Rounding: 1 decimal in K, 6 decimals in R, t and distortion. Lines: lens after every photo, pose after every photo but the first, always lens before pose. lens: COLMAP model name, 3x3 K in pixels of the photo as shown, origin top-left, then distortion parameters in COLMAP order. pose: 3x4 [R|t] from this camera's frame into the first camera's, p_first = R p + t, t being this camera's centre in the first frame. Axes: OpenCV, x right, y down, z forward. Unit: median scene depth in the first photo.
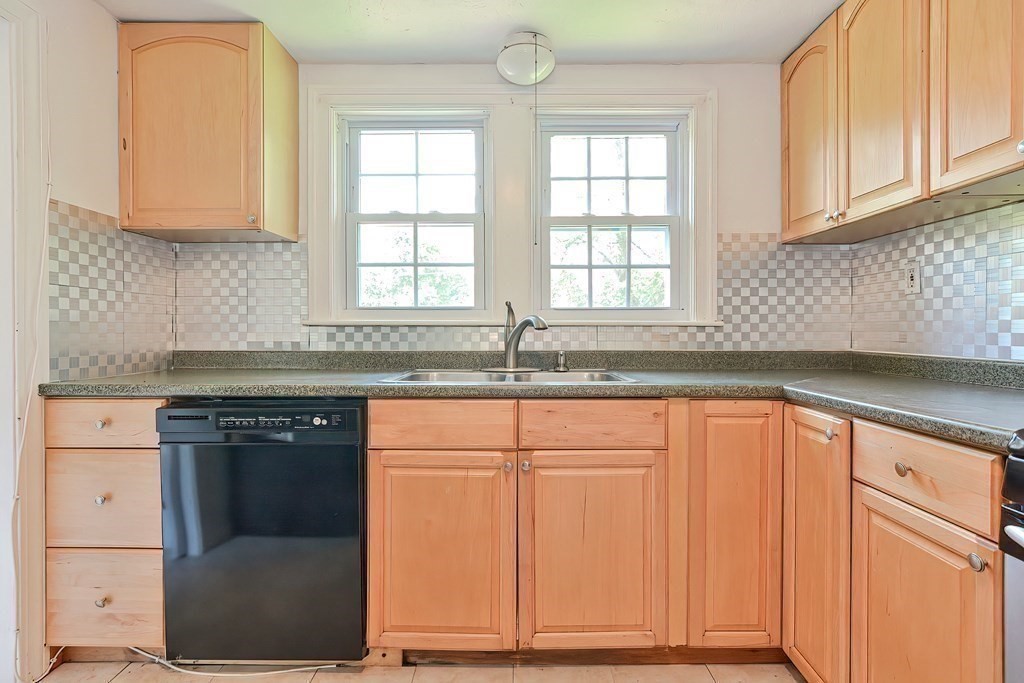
lens RADIAL K [[507.6, 0, 517.5], [0, 507.6, 332.2], [0, 0, 1]] dist [-0.018584, 0.006564]
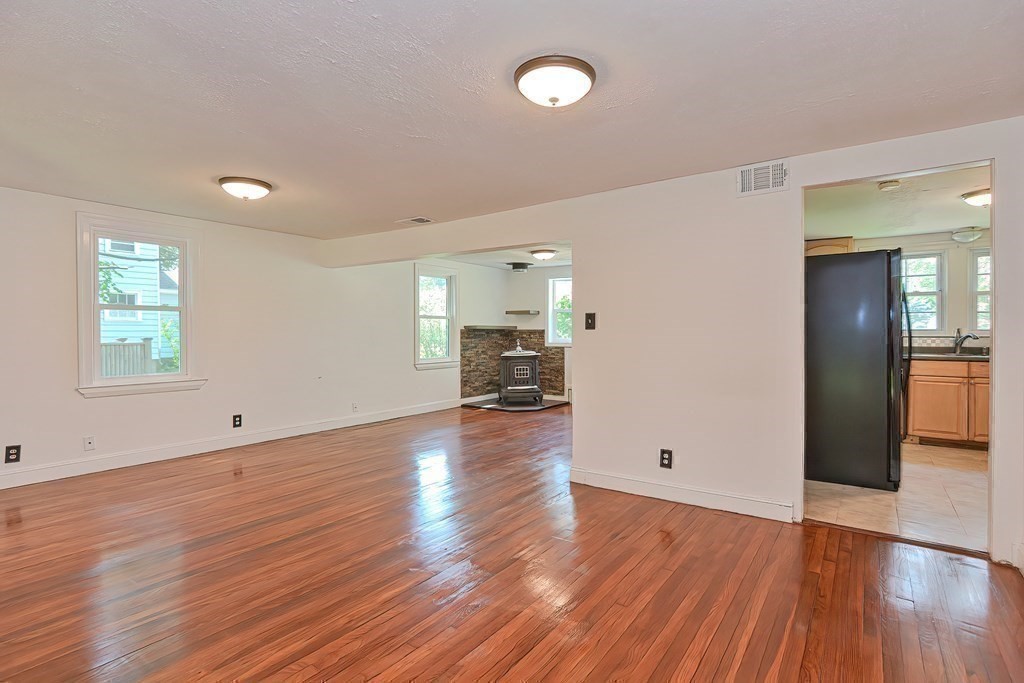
lens RADIAL K [[507.6, 0, 516.7], [0, 507.6, 338.2], [0, 0, 1]] dist [-0.018584, 0.006564]
pose [[0.810742, 0.003855, -0.585392, -0.352340], [0.001413, 0.999963, 0.008543, -0.034043], [0.585403, -0.007753, 0.810706, -2.490145]]
